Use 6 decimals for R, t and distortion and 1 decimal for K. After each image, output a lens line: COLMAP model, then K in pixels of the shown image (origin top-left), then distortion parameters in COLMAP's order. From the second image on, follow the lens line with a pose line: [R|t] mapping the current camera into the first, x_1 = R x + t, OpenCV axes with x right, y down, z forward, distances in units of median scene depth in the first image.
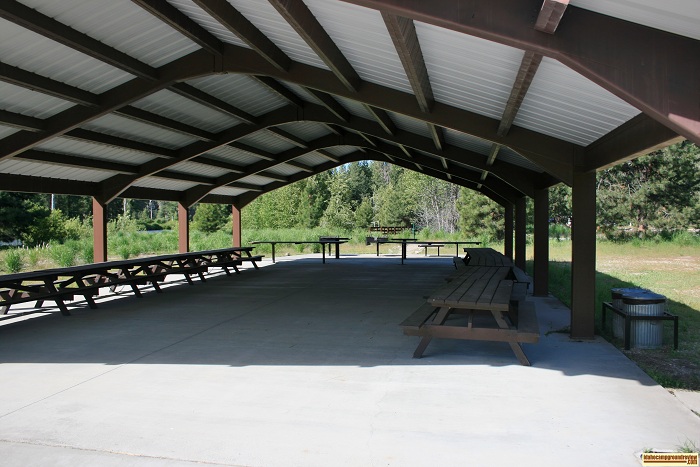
lens RADIAL K [[584.1, 0, 350.0], [0, 584.1, 232.2], [0, 0, 1]] dist [-0.112314, -0.001165]
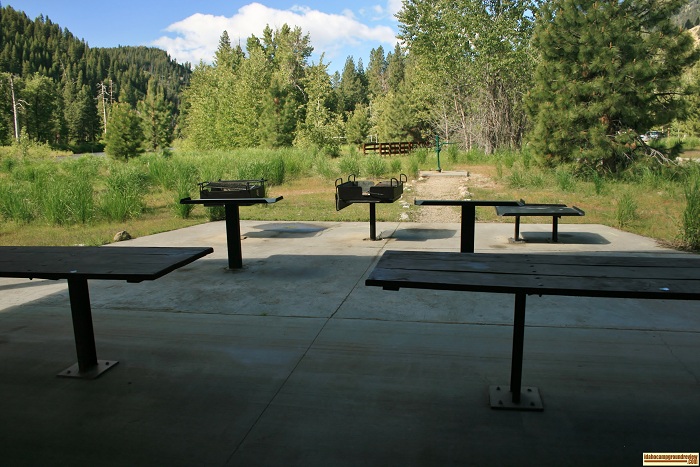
lens RADIAL K [[584.1, 0, 350.3], [0, 584.1, 234.2], [0, 0, 1]] dist [-0.112314, -0.001165]
pose [[0.999873, -0.015846, 0.001779, 0.014176], [0.015402, 0.988632, 0.149562, -0.005665], [-0.004129, -0.149516, 0.988751, 0.276667]]
